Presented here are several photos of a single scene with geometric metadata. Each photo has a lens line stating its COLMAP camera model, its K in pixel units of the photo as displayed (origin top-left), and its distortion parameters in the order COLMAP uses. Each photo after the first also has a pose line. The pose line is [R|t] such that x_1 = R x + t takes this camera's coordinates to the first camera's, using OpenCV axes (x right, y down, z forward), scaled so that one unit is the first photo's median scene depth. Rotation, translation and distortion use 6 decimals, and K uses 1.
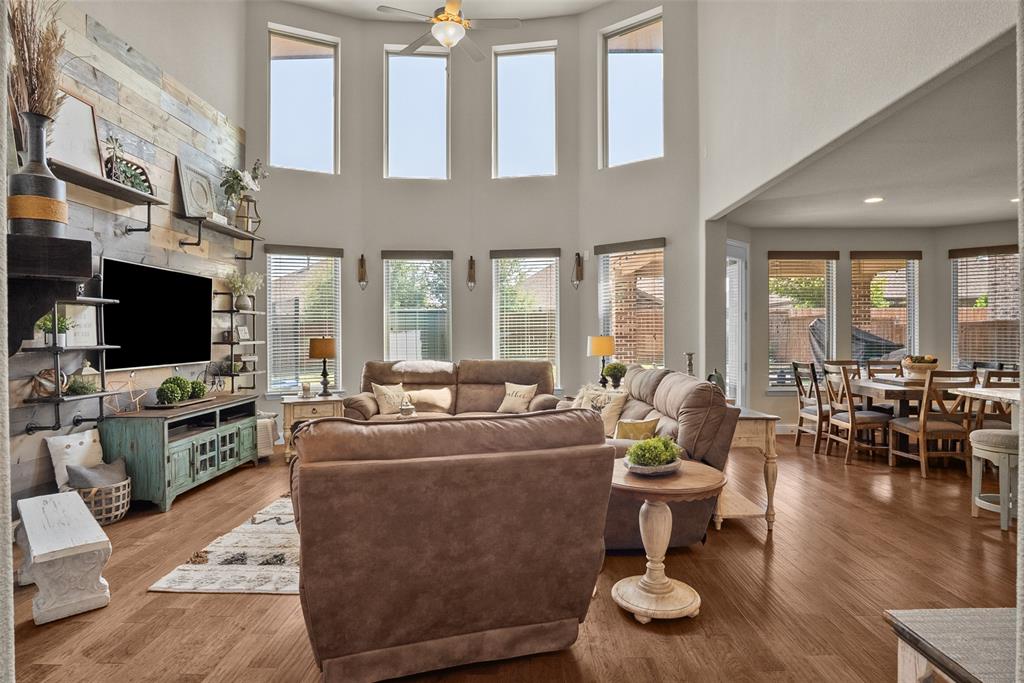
lens RADIAL K [[555.2, 0, 506.7], [0, 555.2, 337.2], [0, 0, 1]] dist [-0.032811, 0.006560]
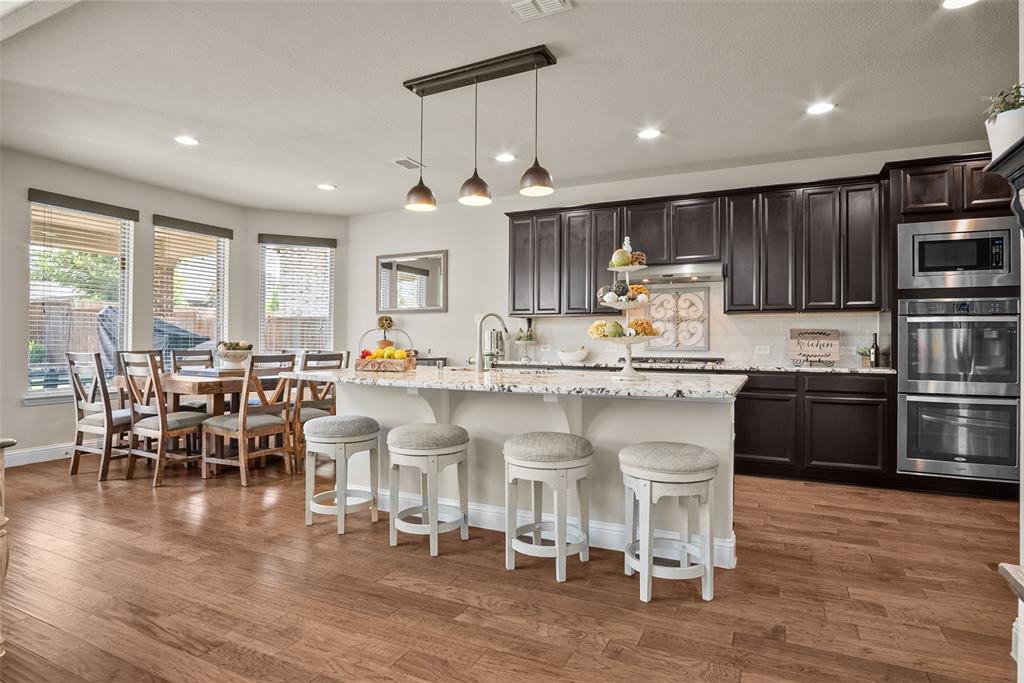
lens RADIAL K [[555.2, 0, 510.6], [0, 555.2, 338.9], [0, 0, 1]] dist [-0.032811, 0.006560]
pose [[0.411341, 0.010367, 0.911423, 0.156620], [-0.004346, 0.999946, -0.009413, 0.038356], [-0.911471, -0.000089, 0.411364, 0.265291]]
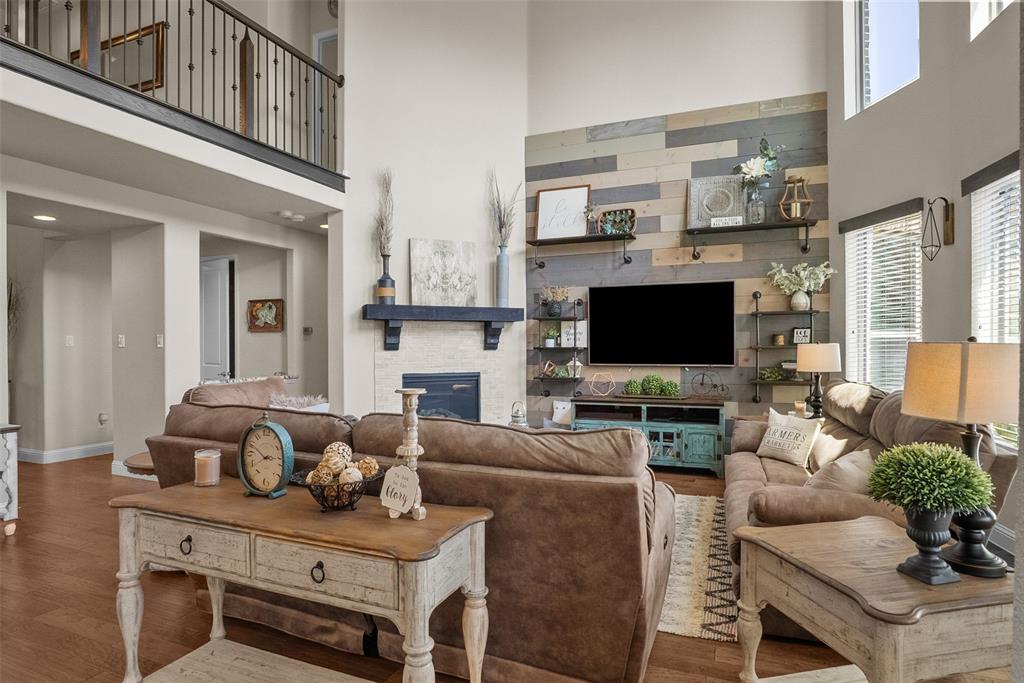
lens RADIAL K [[555.2, 0, 513.1], [0, 555.2, 341.2], [0, 0, 1]] dist [-0.032811, 0.006560]
pose [[-0.365606, 0.001648, -0.930768, 0.556683], [0.000706, 0.999999, 0.001494, -0.002252], [0.930769, -0.000111, -0.365607, 1.035806]]
